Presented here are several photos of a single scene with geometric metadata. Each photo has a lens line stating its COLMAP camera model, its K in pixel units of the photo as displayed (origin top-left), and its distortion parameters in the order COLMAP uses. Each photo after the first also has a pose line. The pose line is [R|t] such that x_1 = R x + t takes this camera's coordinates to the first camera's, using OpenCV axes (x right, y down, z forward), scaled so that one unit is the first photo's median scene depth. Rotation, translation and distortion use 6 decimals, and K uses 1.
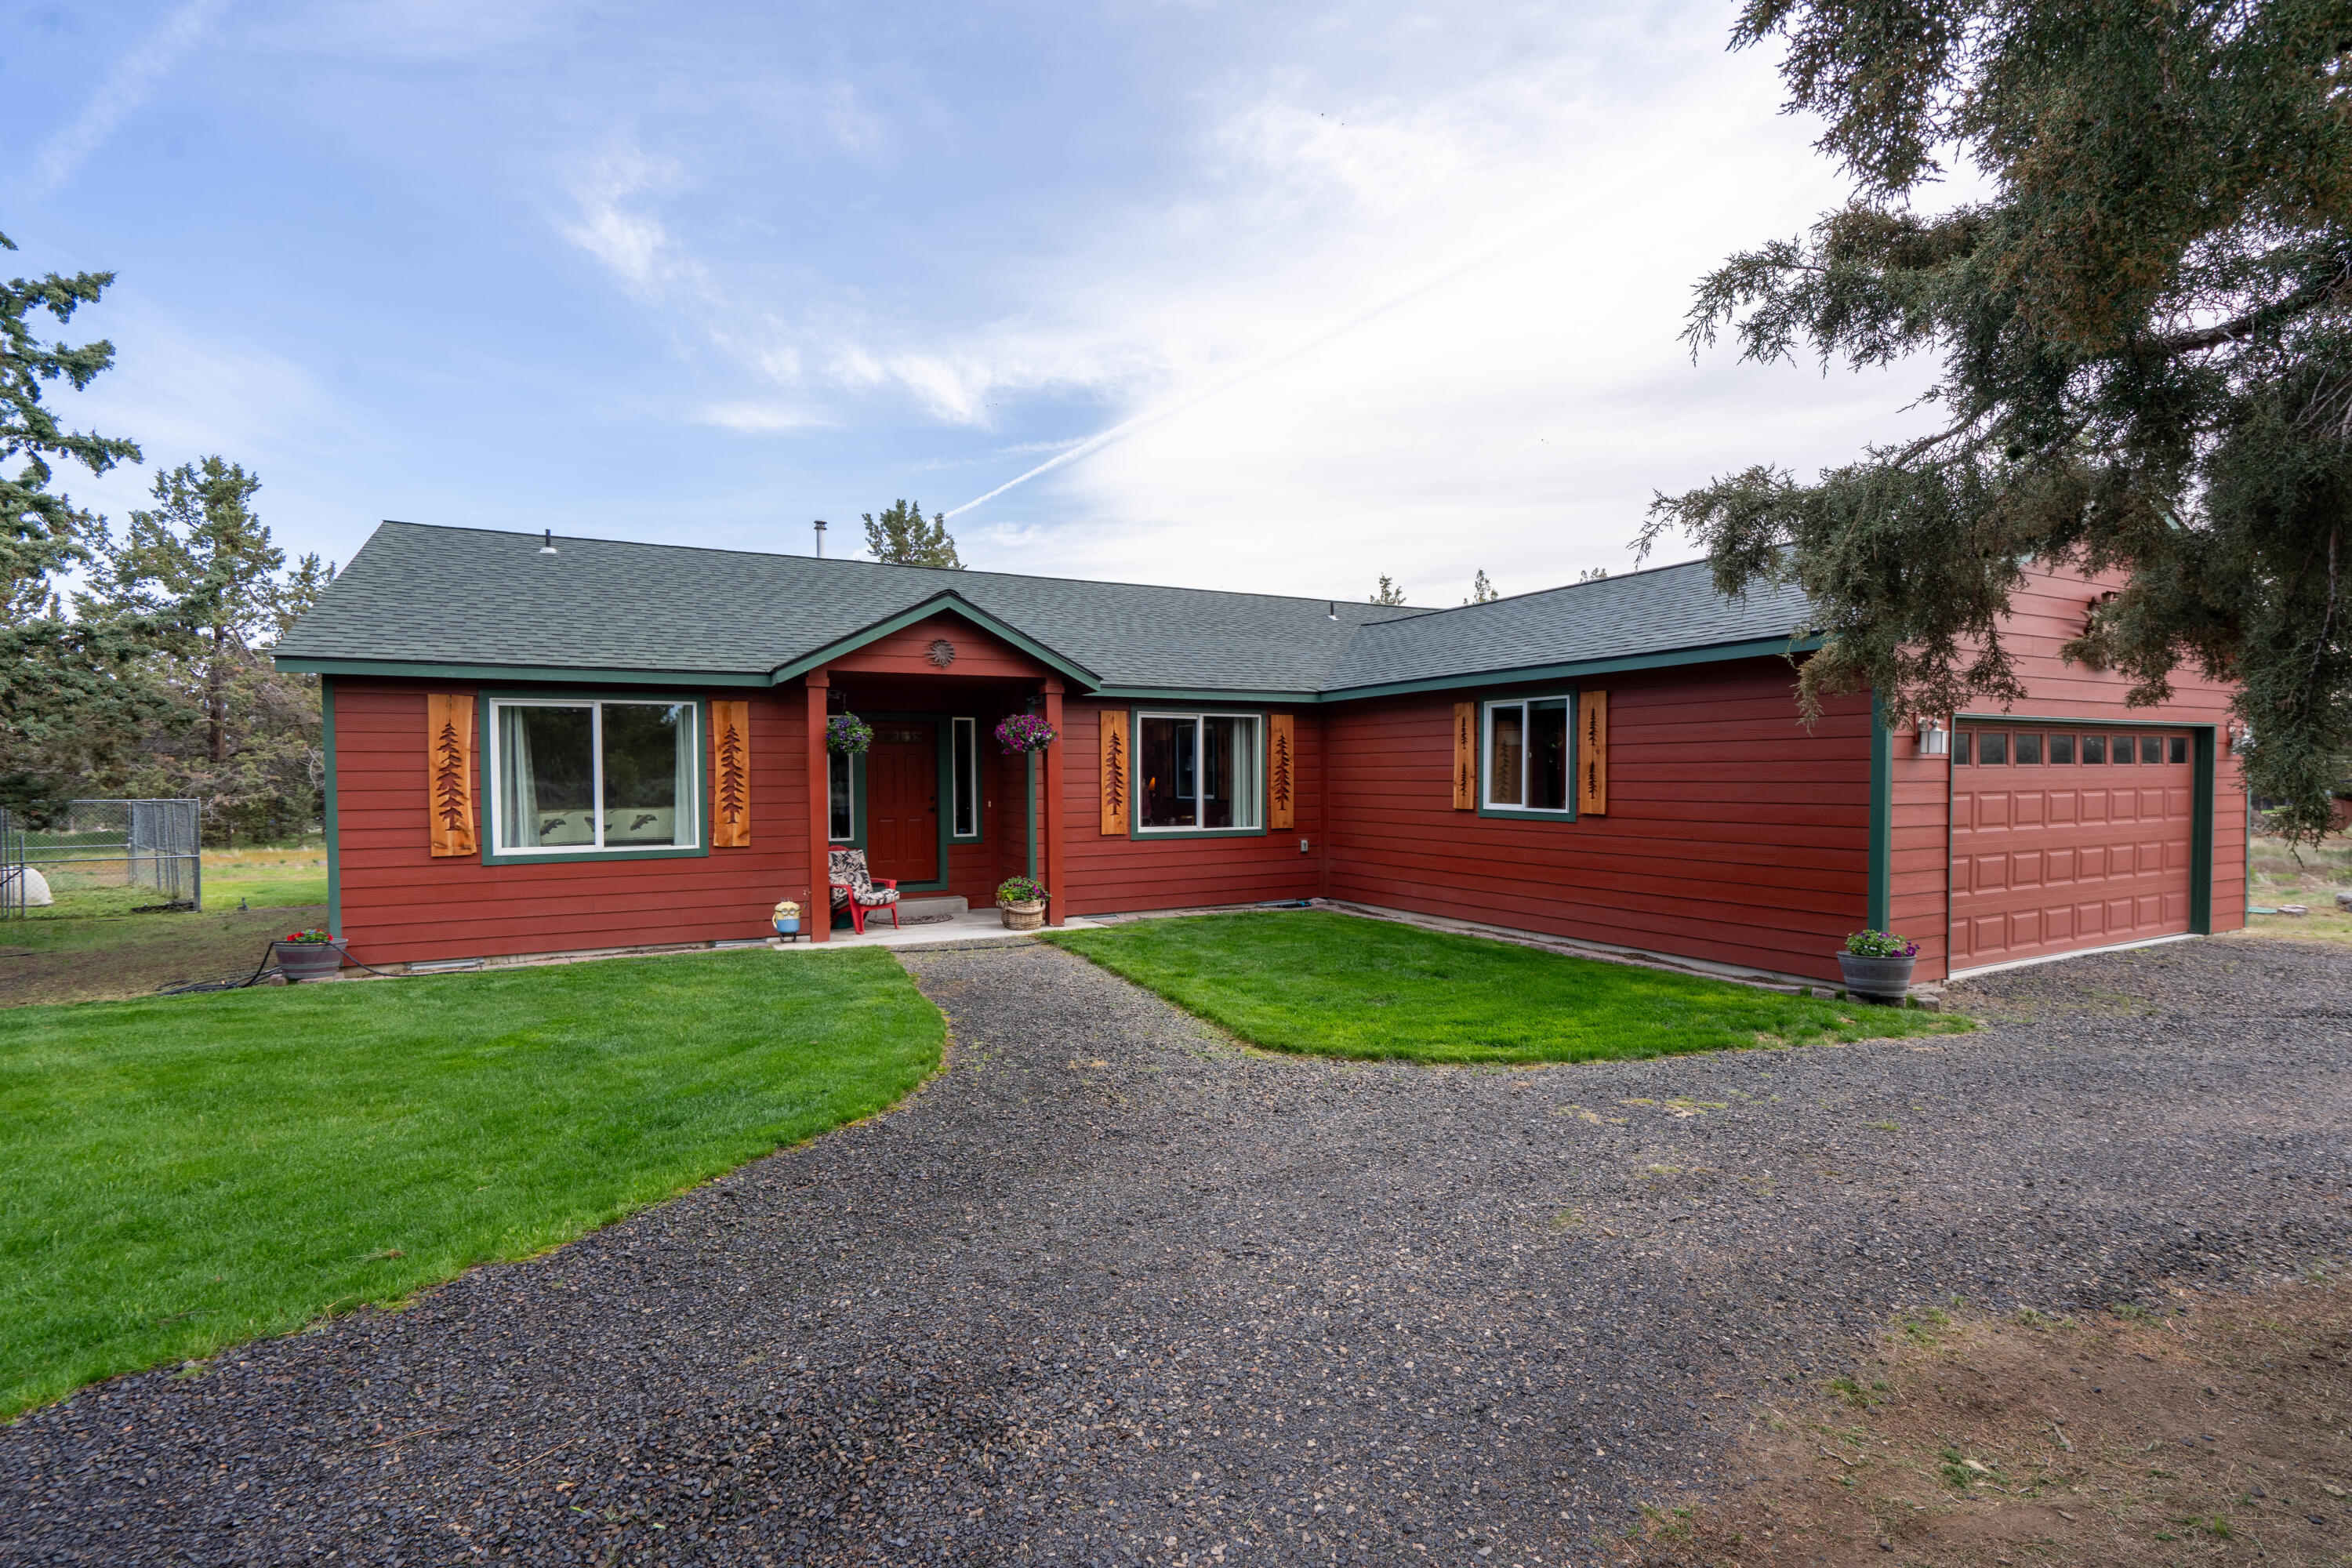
lens RADIAL K [[1076.1, 0, 1176.5], [0, 1076.1, 790.8], [0, 0, 1]] dist [-0.000900, -0.000069]
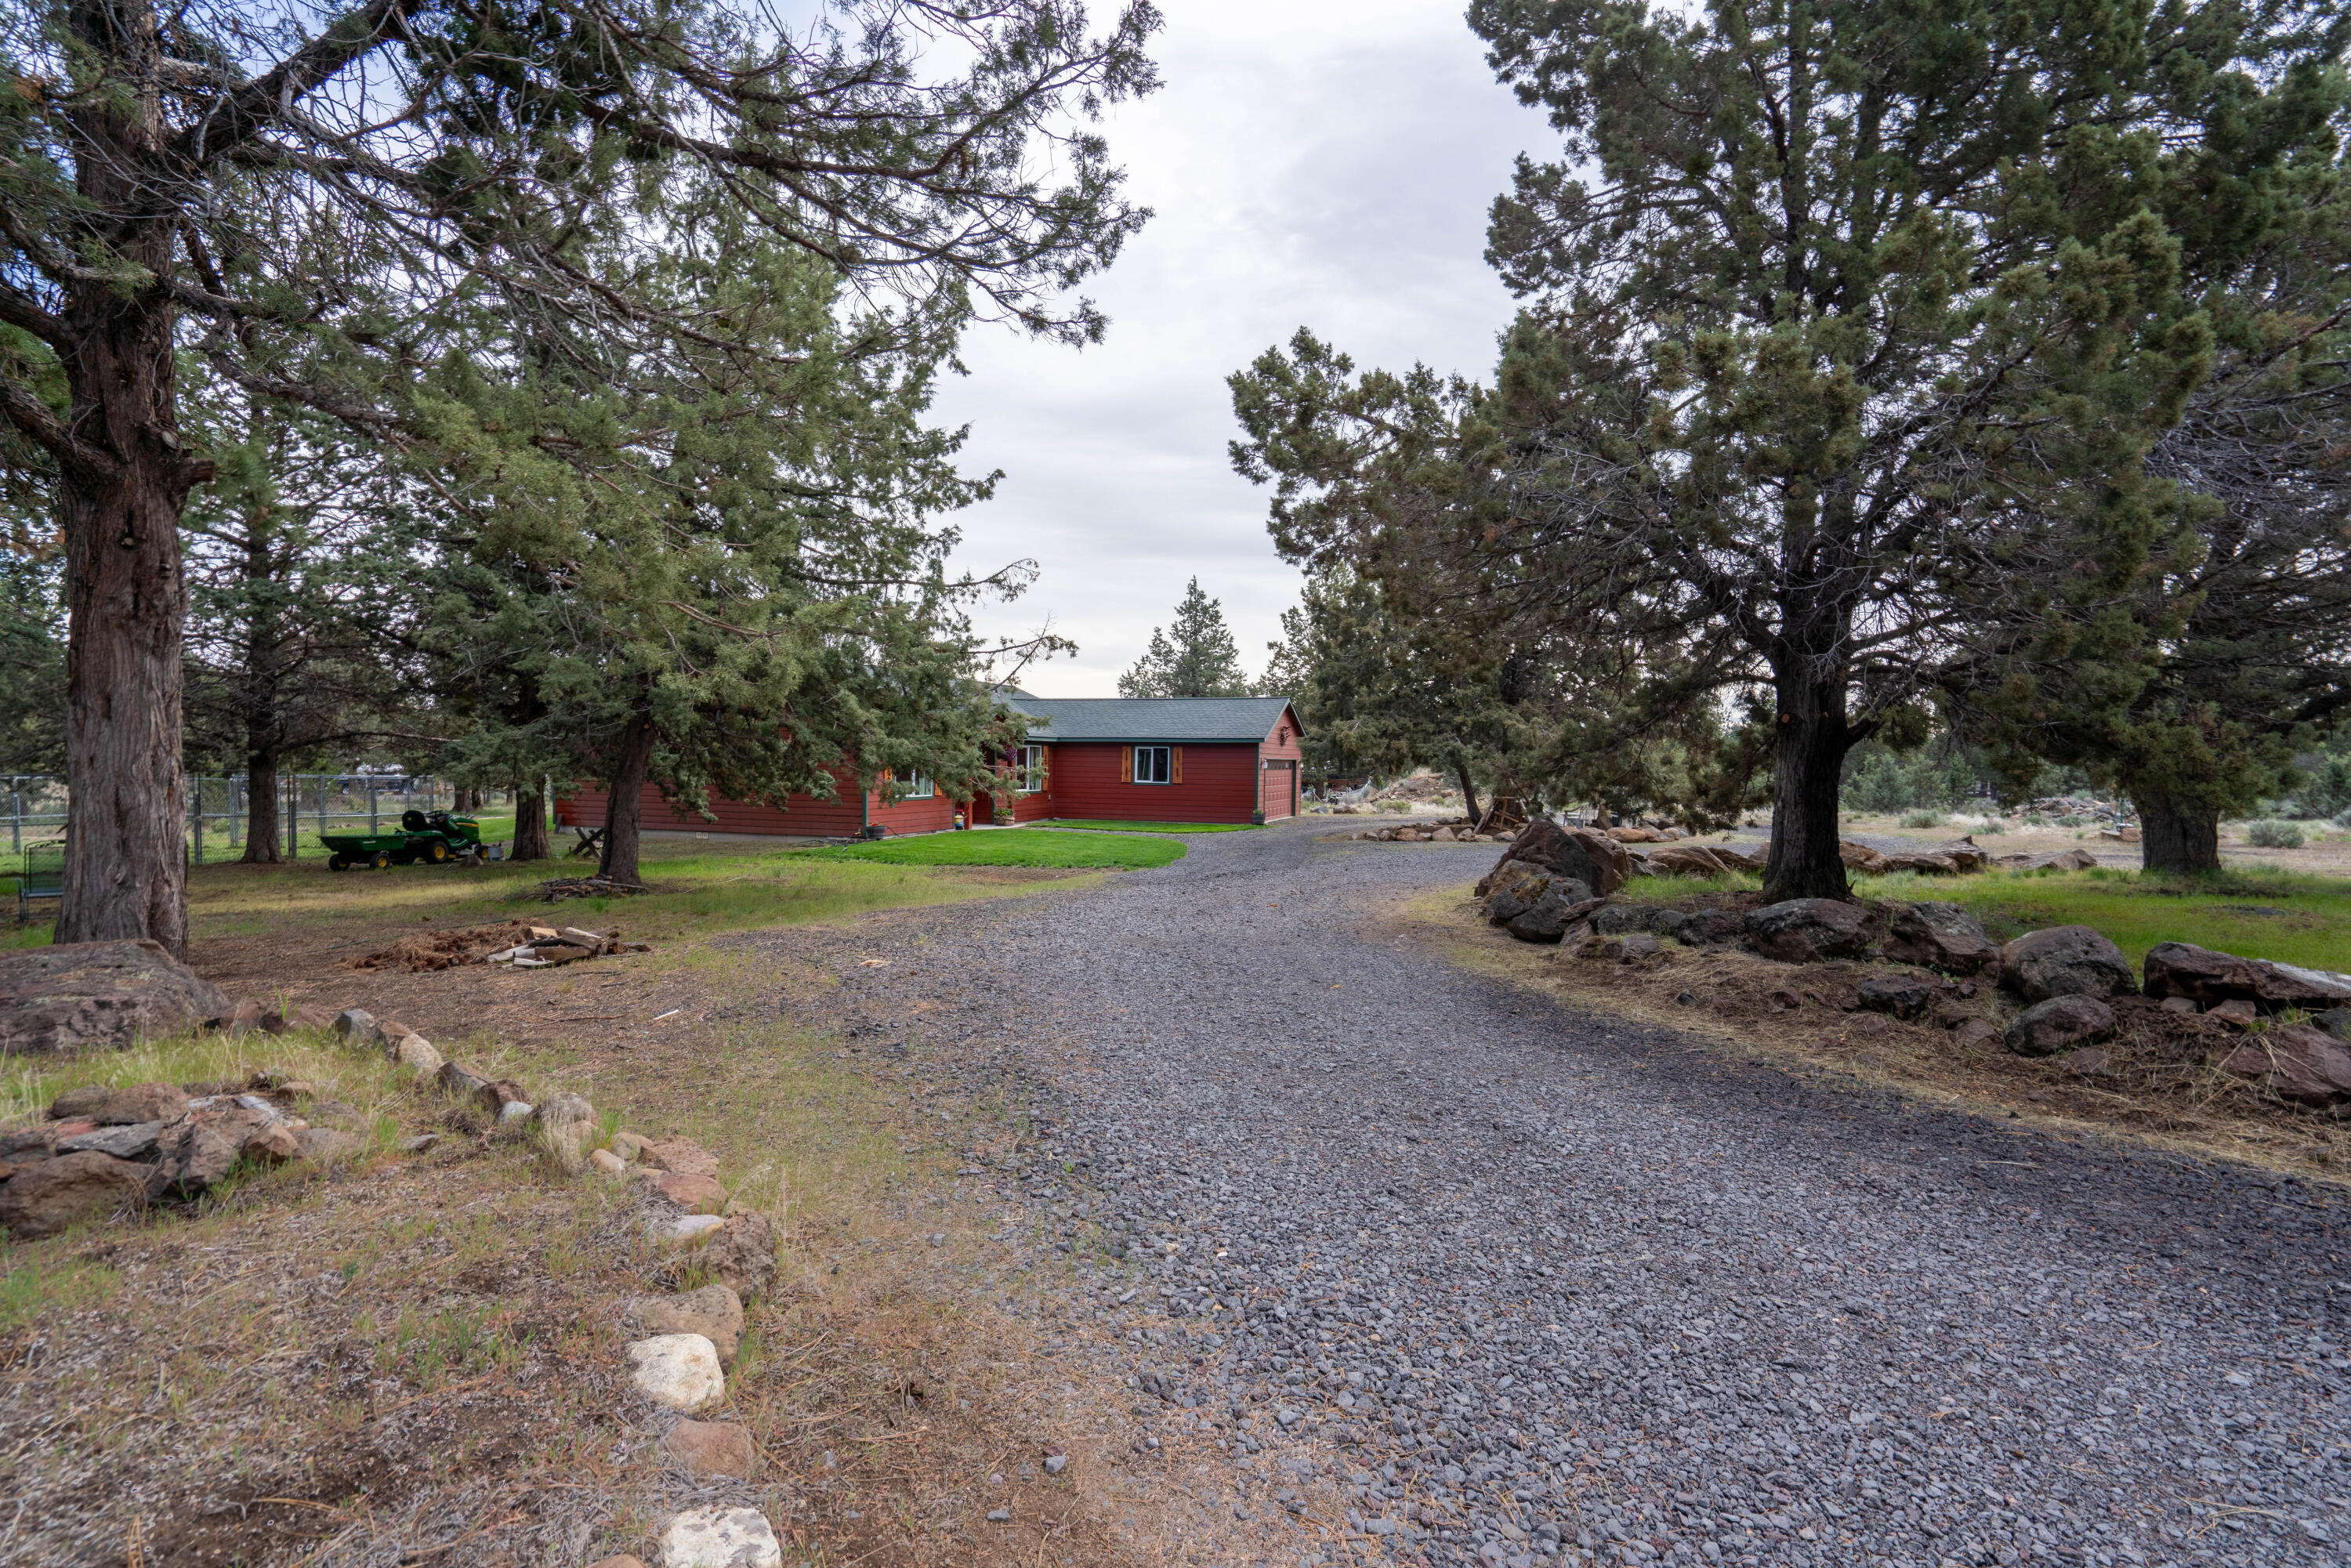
lens RADIAL K [[1075.6, 0, 1174.9], [0, 1075.6, 780.2], [0, 0, 1]] dist [-0.000900, -0.000069]
pose [[0.725141, 0.002771, 0.688595, -1.835813], [0.003600, 0.999963, -0.007816, 0.036922], [-0.688592, 0.008147, 0.725104, -1.358312]]
